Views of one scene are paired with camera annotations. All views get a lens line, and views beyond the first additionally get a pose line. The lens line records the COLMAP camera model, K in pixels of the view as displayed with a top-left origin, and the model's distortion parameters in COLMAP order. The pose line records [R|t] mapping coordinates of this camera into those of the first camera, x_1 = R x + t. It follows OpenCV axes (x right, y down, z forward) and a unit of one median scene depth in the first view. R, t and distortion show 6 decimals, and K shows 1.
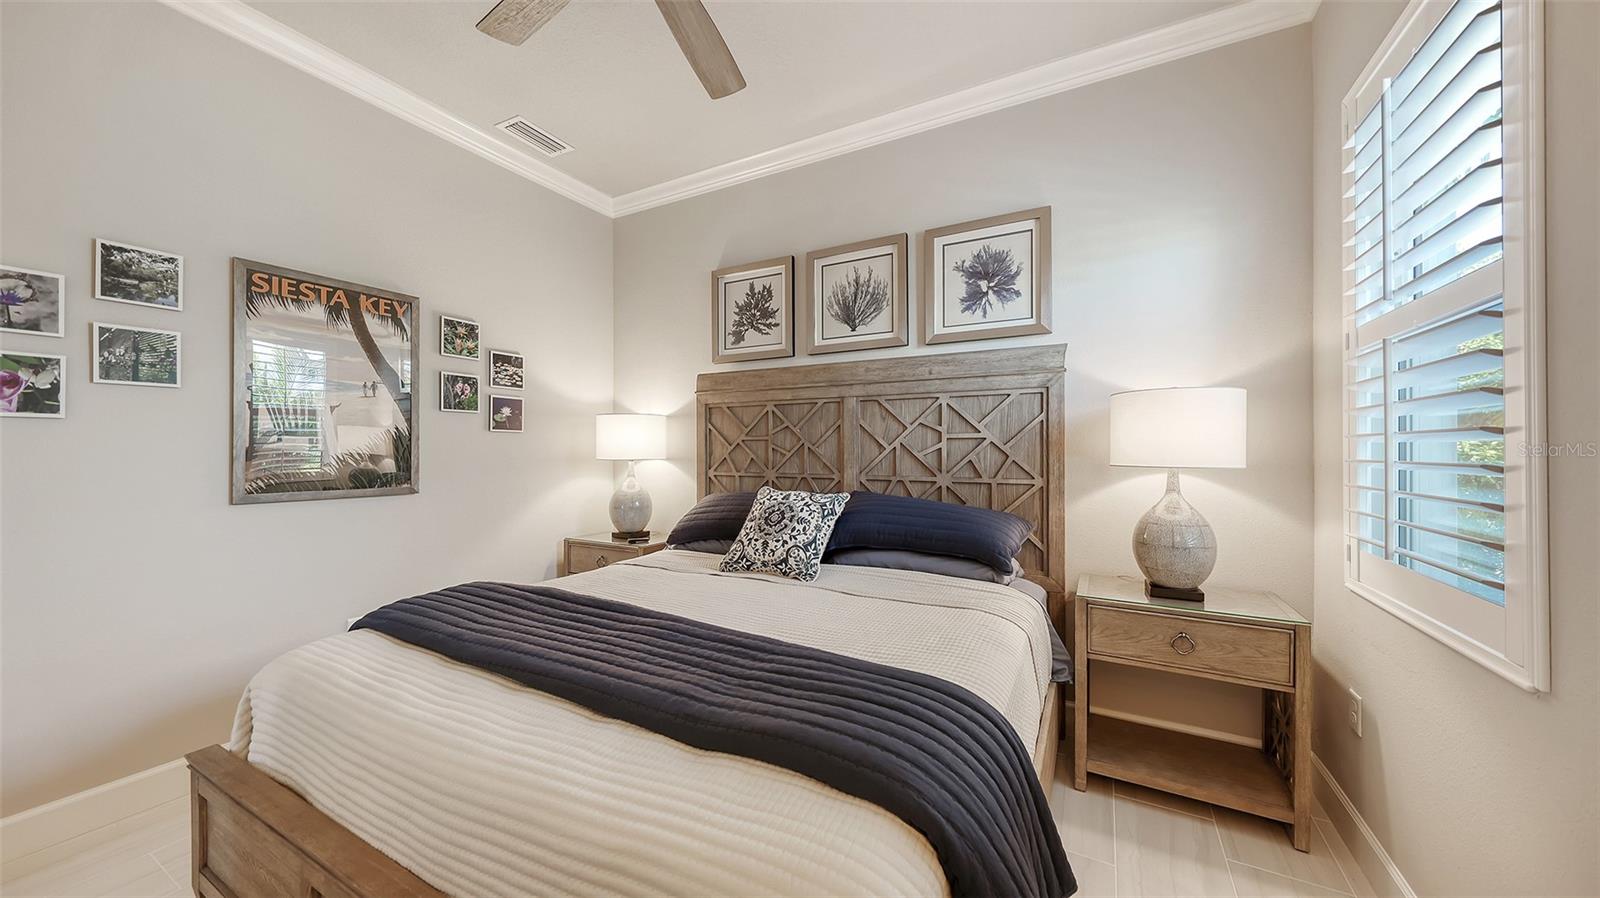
lens RADIAL K [[546.8, 0, 784.3], [0, 546.8, 462.3], [0, 0, 1]] dist [0.000481, -0.000051]
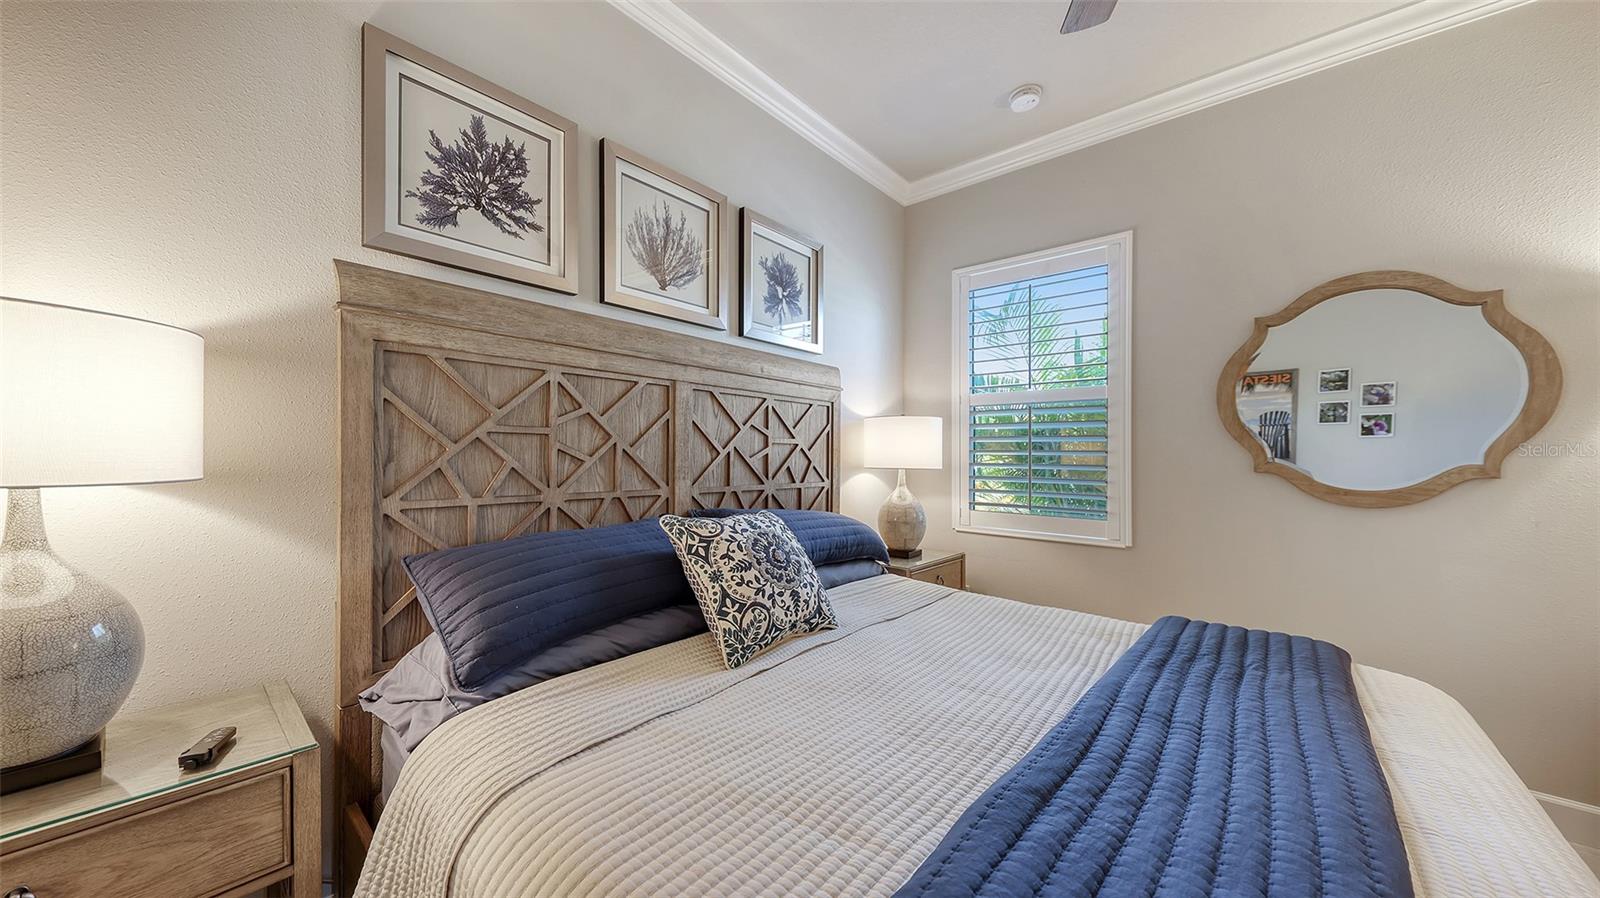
lens RADIAL K [[544.0, 0, 783.7], [0, 544.0, 472.4], [0, 0, 1]] dist [-0.000808, -0.000190]
pose [[0.219312, -0.027203, 0.975275, -0.585315], [0.008518, 0.999627, 0.025966, -0.017098], [-0.975618, 0.002613, 0.219462, 0.735883]]
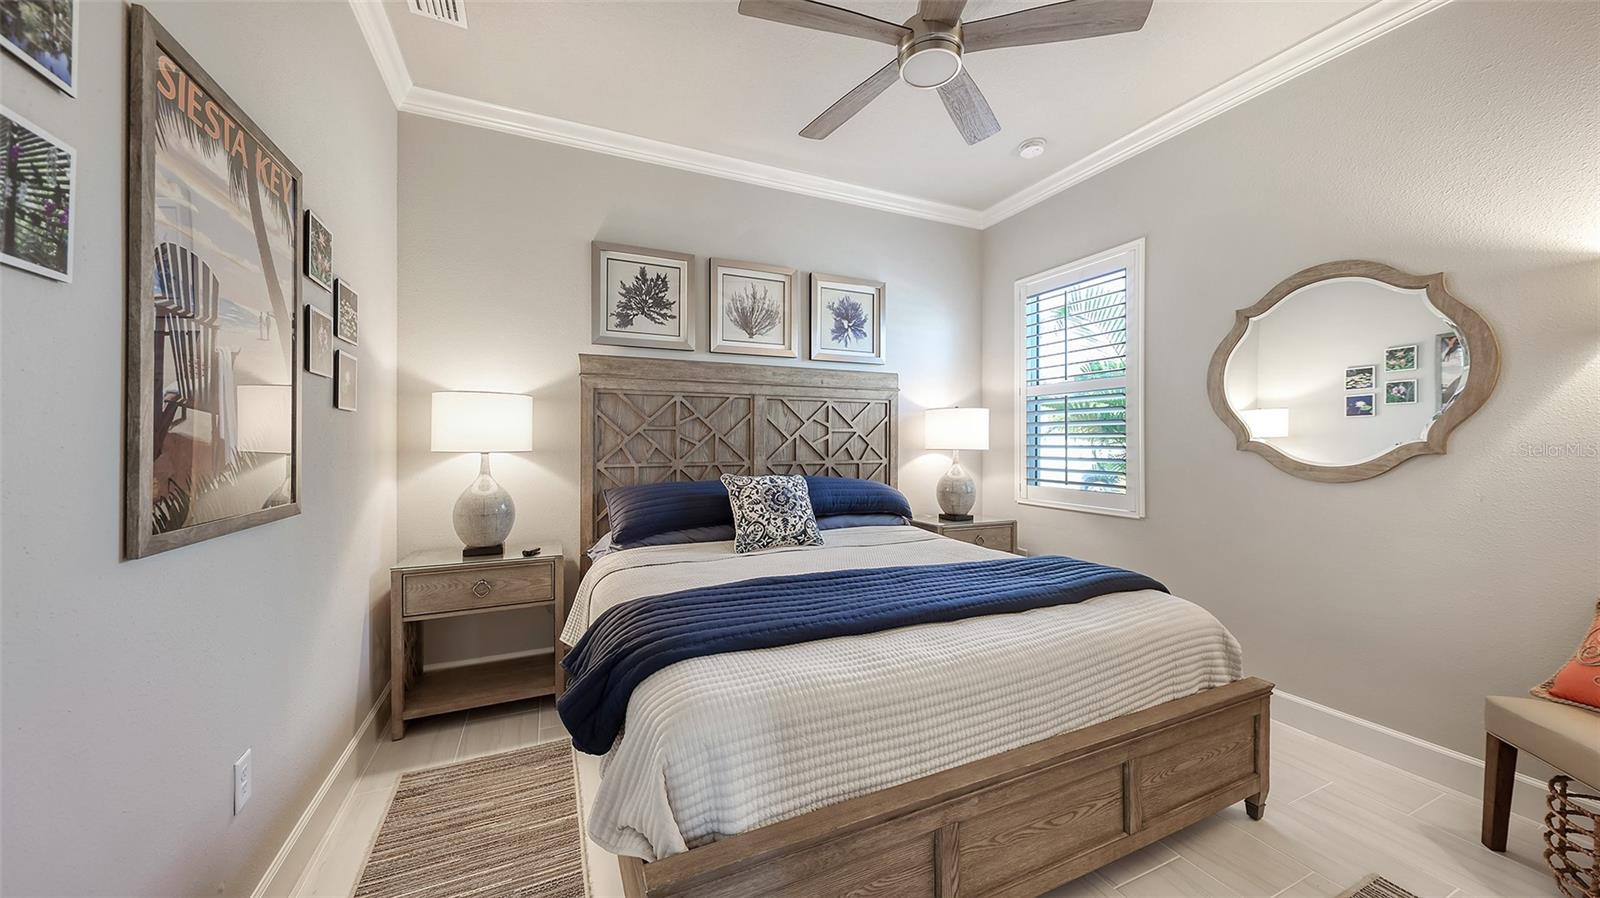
lens RADIAL K [[549.5, 0, 792.8], [0, 549.5, 455.9], [0, 0, 1]] dist [-0.000818, -0.000550]
pose [[0.605432, -0.019983, 0.795646, -0.809467], [0.015185, 0.999793, 0.013556, -0.003843], [-0.795752, 0.003875, 0.605610, 0.236438]]
